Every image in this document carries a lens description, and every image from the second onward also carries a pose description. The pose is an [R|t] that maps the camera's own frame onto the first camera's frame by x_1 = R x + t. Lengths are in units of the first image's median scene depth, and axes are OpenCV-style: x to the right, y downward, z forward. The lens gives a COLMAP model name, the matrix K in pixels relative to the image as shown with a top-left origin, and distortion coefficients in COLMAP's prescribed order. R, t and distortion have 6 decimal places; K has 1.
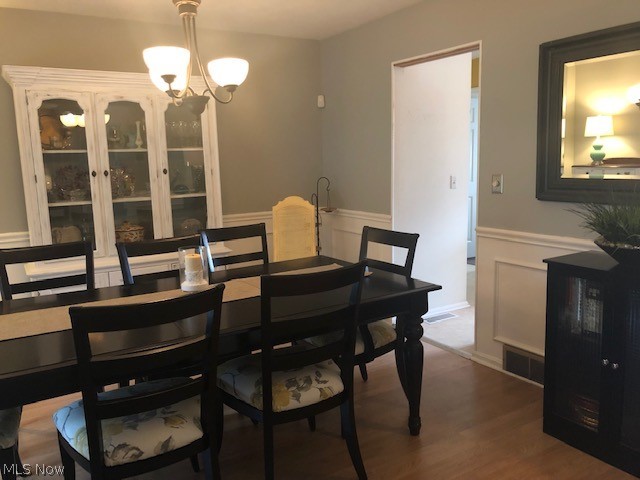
lens RADIAL K [[534.3, 0, 320.0], [0, 534.3, 240.0], [0, 0, 1]] dist [0.113892, -0.254912]
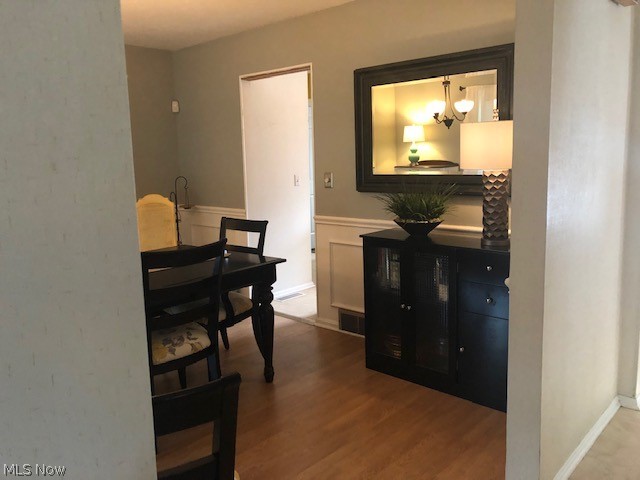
lens RADIAL K [[534.3, 0, 320.0], [0, 534.3, 240.0], [0, 0, 1]] dist [0.113892, -0.254912]
pose [[0.964026, -0.038594, 0.262993, -0.022671], [0.039872, 0.999205, 0.000477, 0.035064], [-0.262802, 0.010027, 0.964798, -0.199927]]
